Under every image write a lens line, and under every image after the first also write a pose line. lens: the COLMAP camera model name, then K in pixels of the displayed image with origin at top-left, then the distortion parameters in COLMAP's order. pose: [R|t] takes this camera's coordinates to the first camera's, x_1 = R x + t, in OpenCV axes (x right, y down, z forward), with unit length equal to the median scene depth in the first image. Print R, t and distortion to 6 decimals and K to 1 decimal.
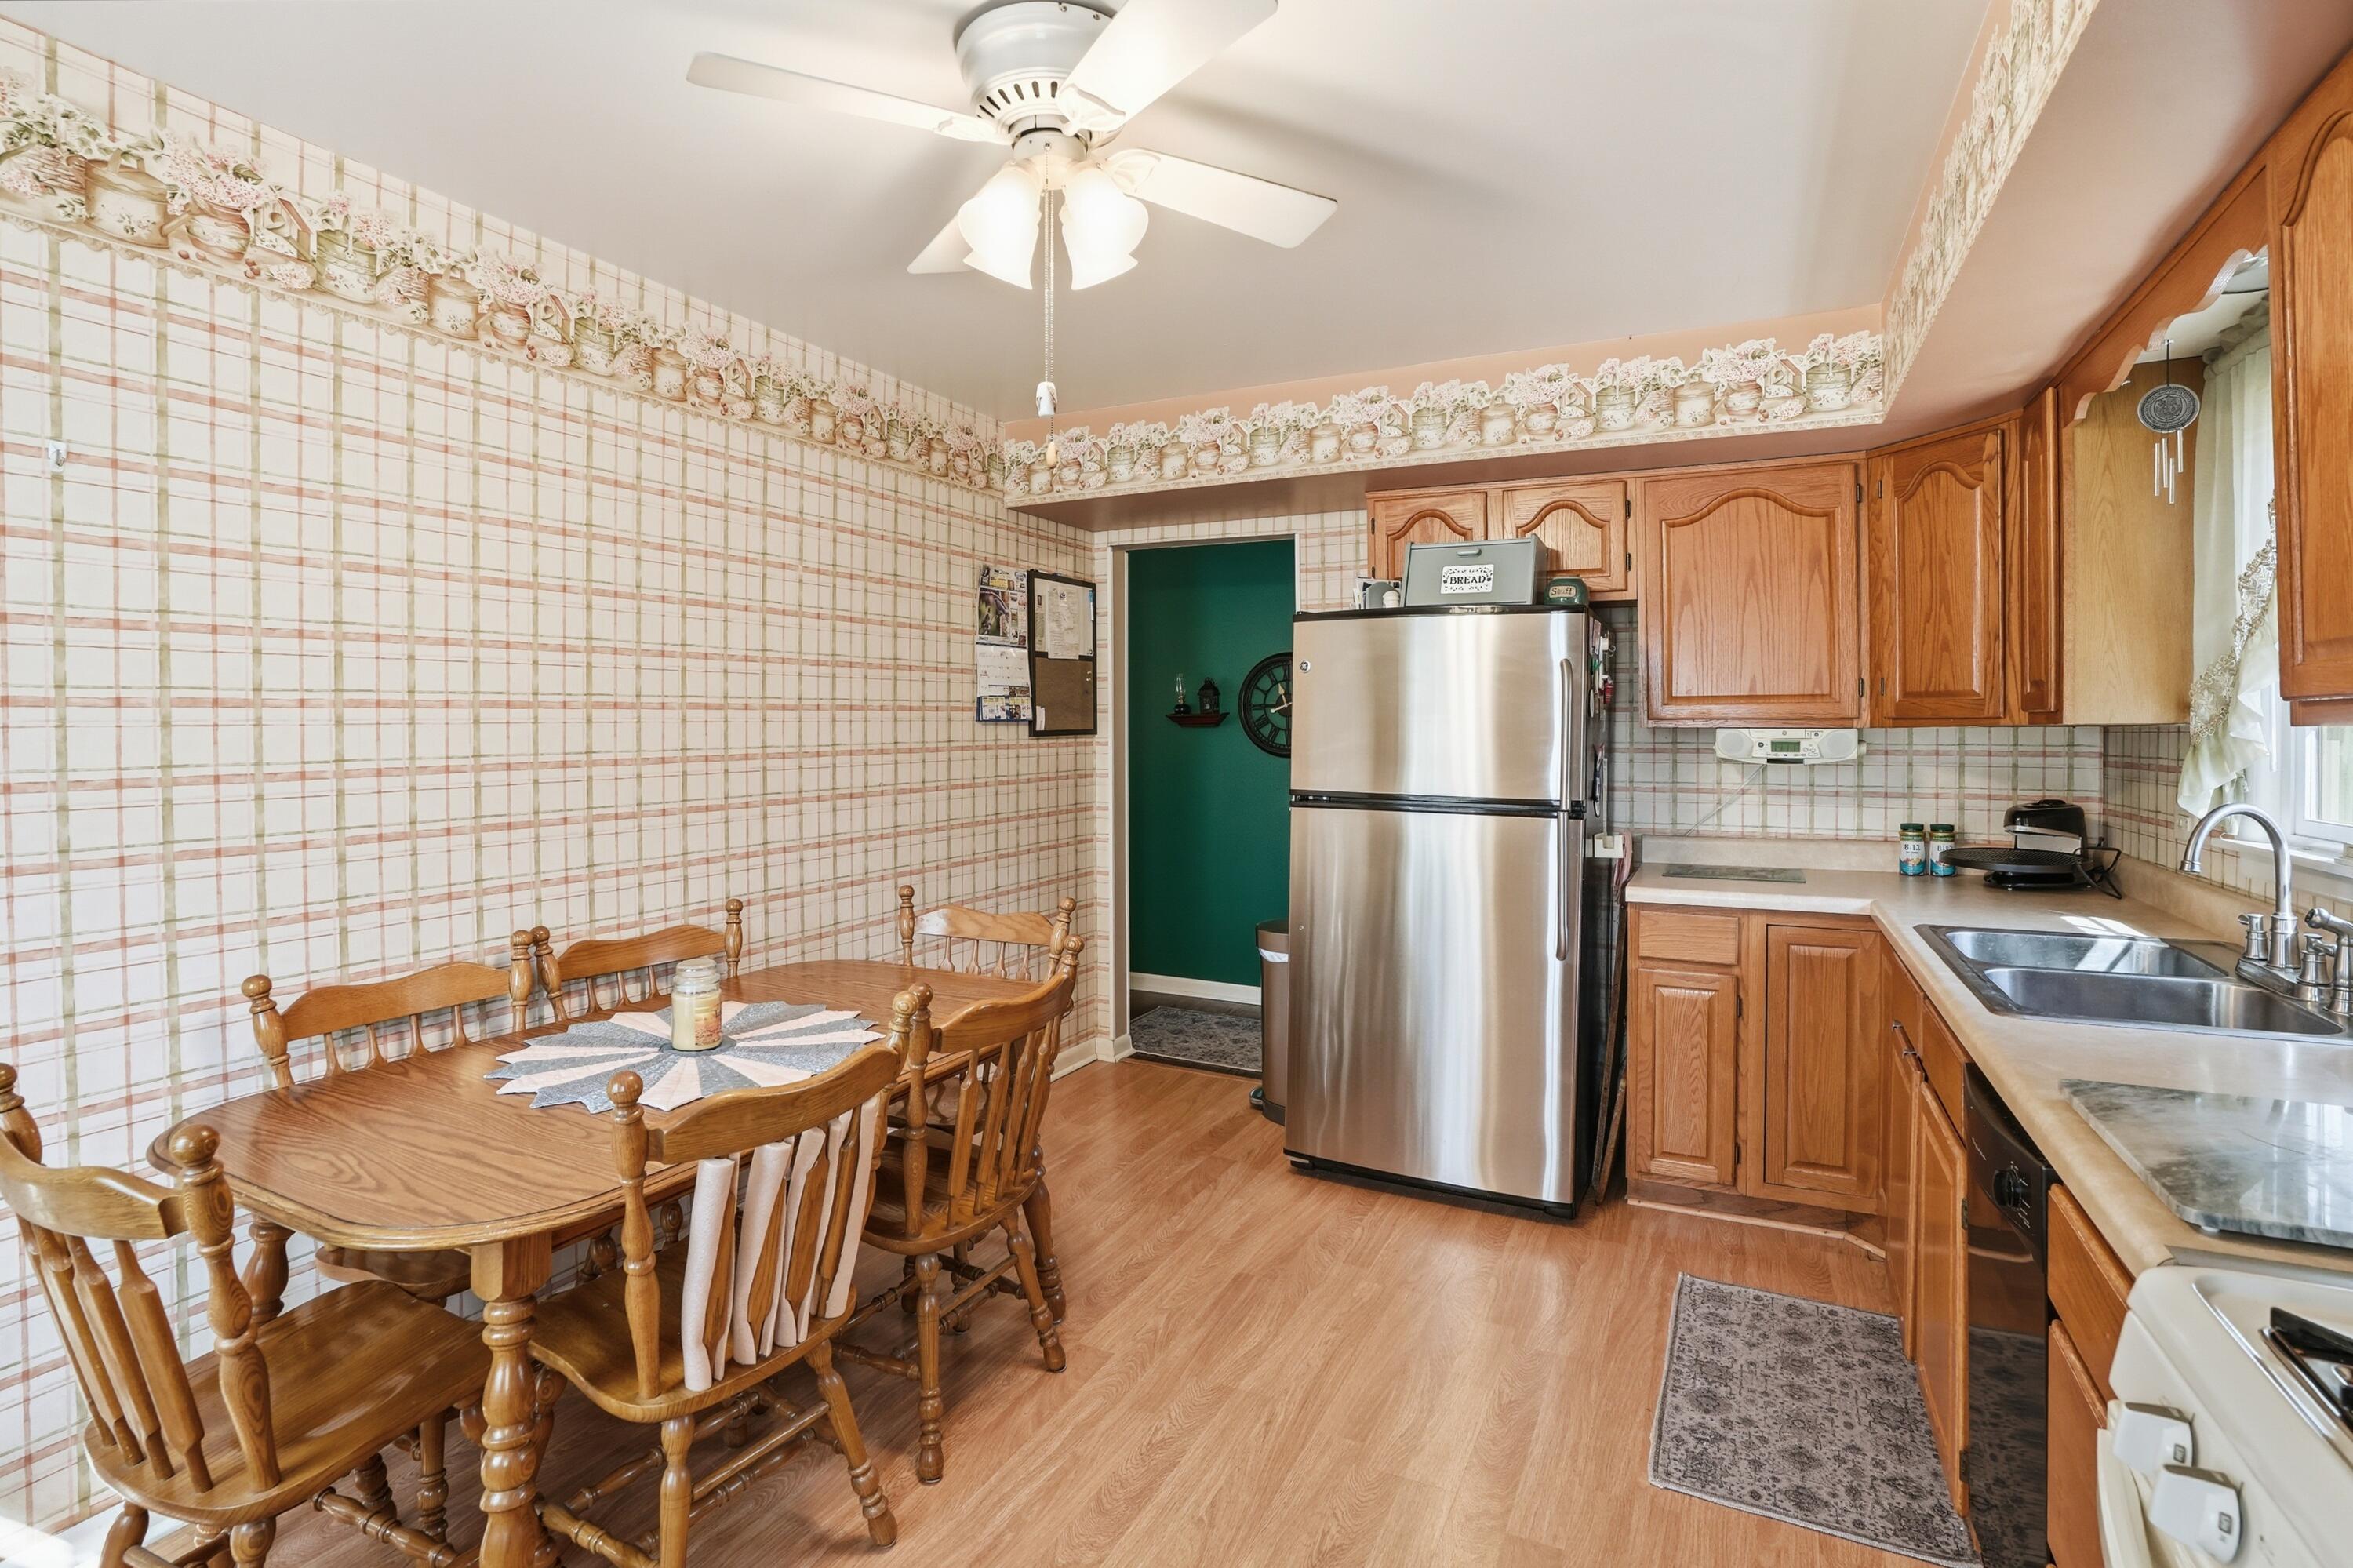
lens RADIAL K [[1098.6, 0, 1174.1], [0, 1098.6, 750.2], [0, 0, 1]] dist [-0.079042, 0.028699]
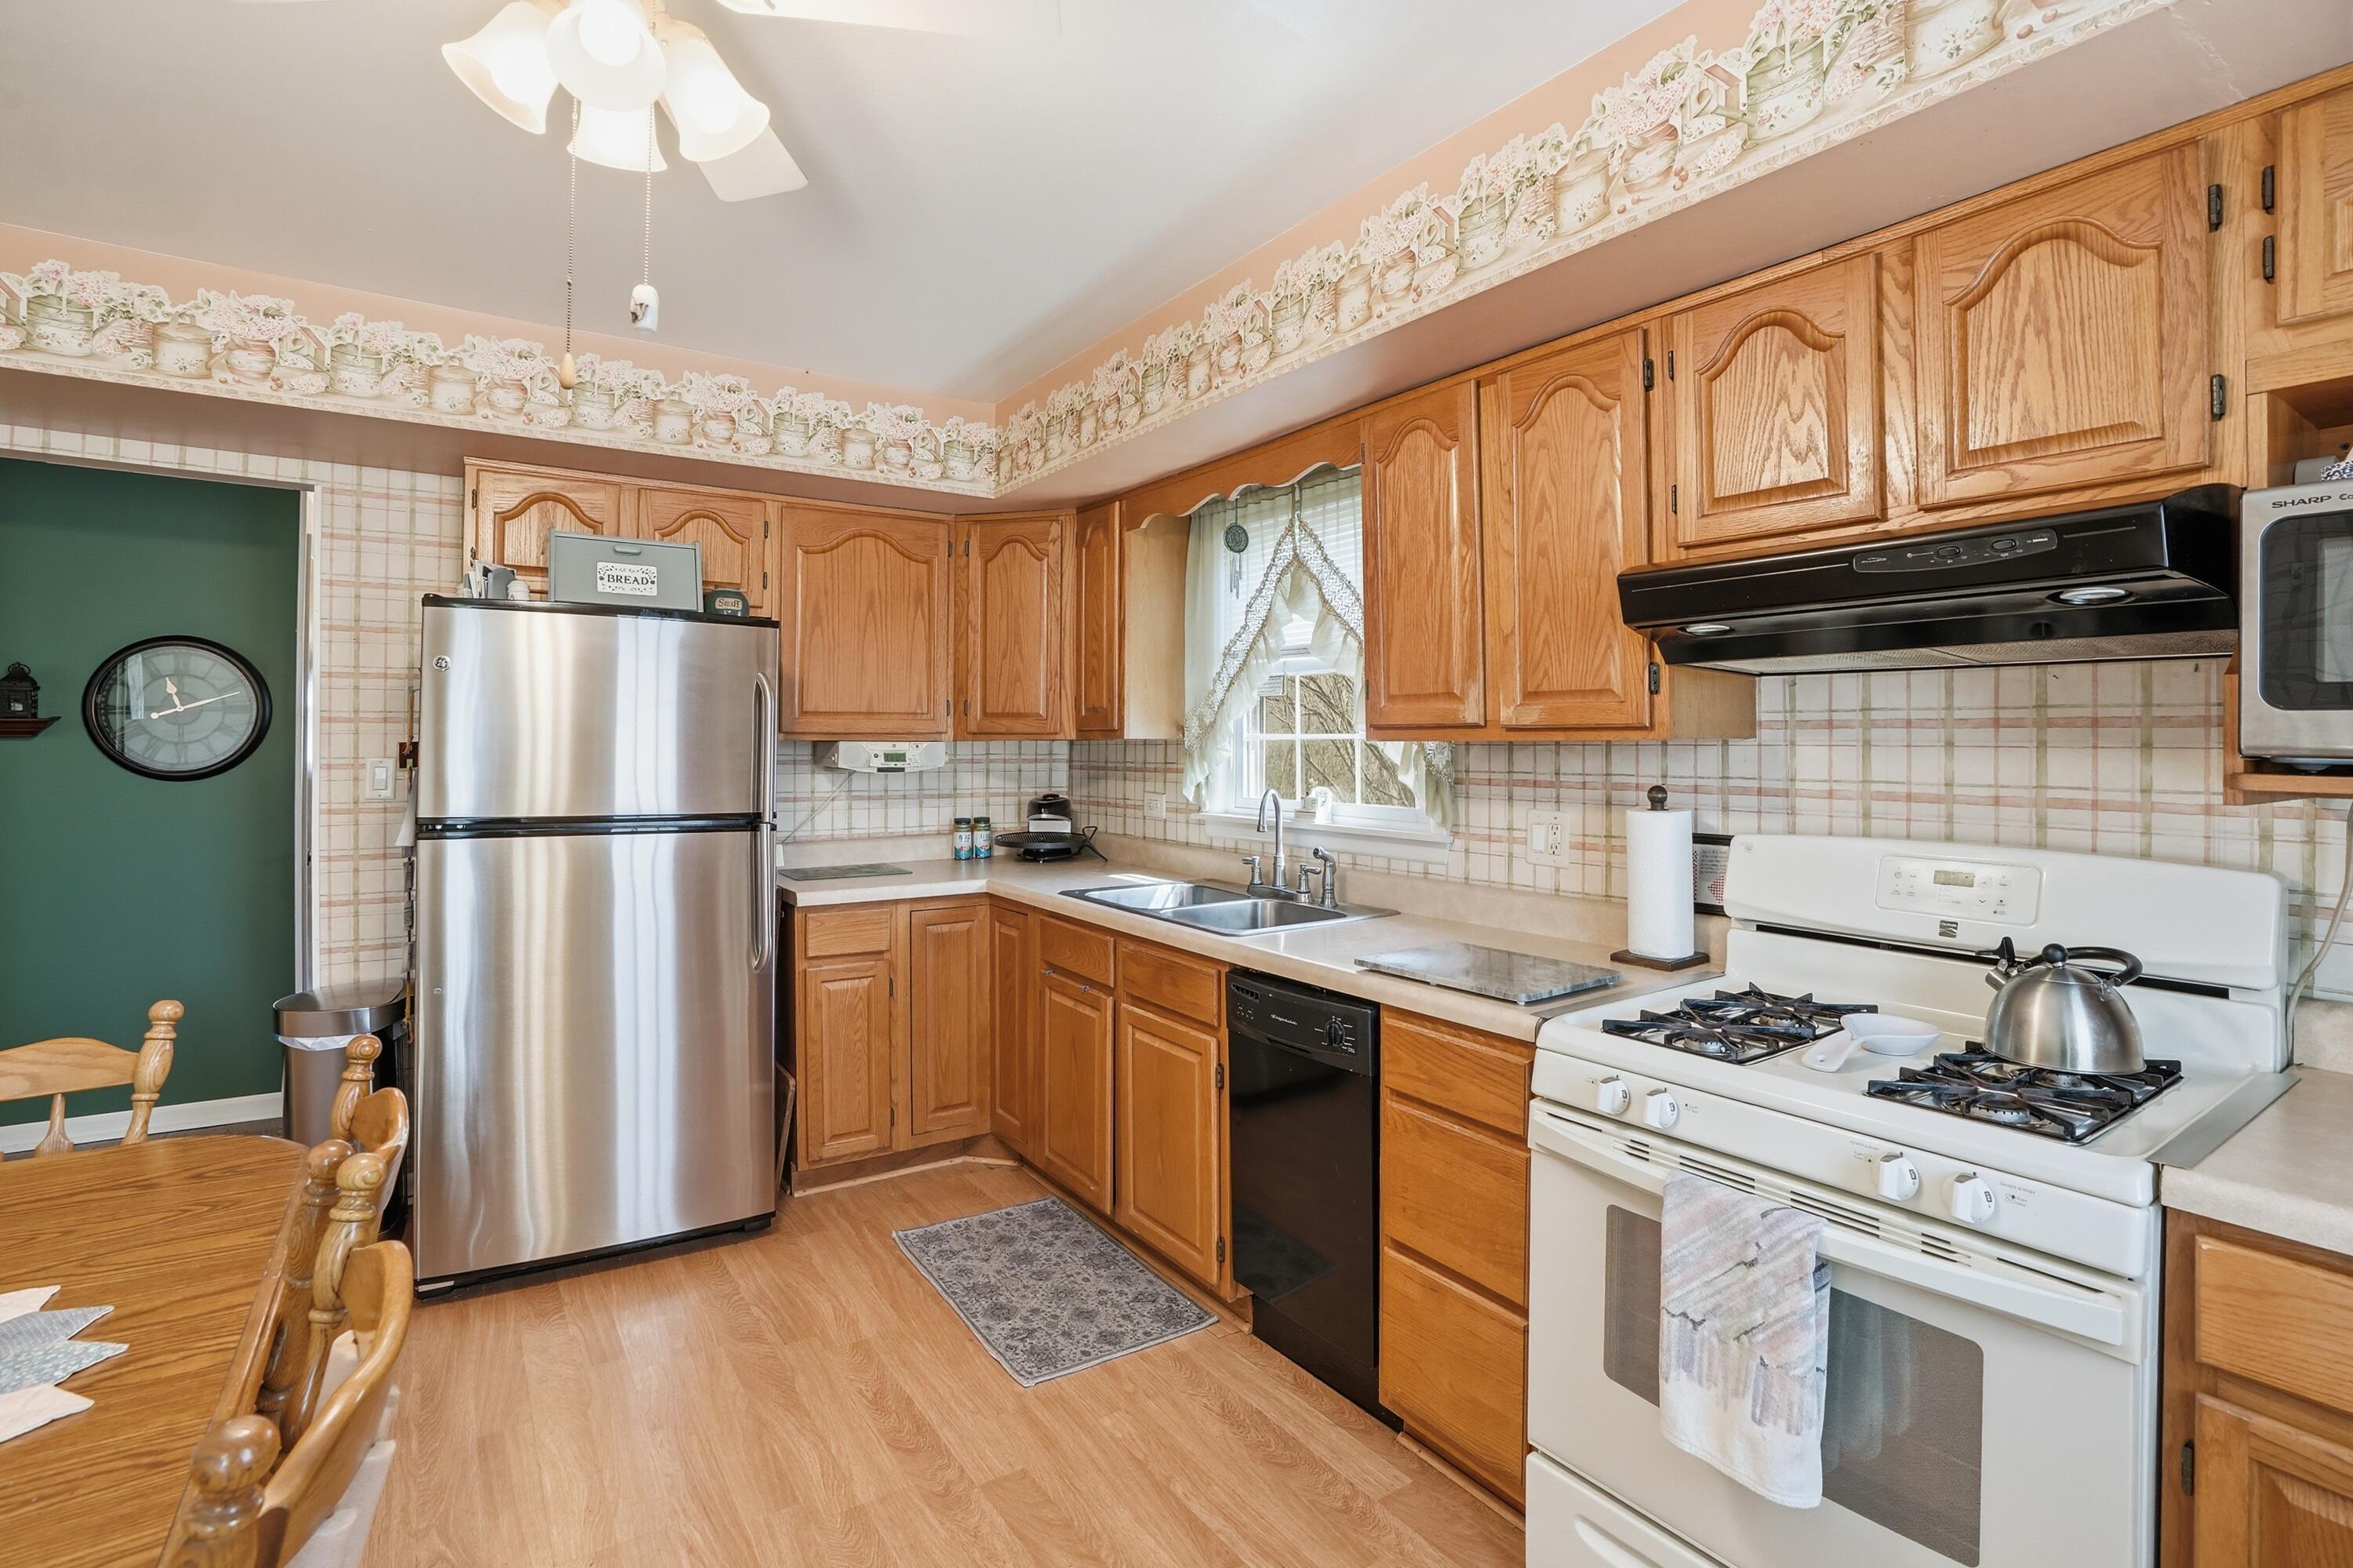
lens RADIAL K [[1098.6, 0, 1174.1], [0, 1098.6, 750.2], [0, 0, 1]] dist [-0.079042, 0.028699]
pose [[0.489230, -0.005304, 0.872139, -0.313134], [0.012349, 0.999923, -0.000846, -0.006483], [-0.872067, 0.011184, 0.489258, 0.163924]]
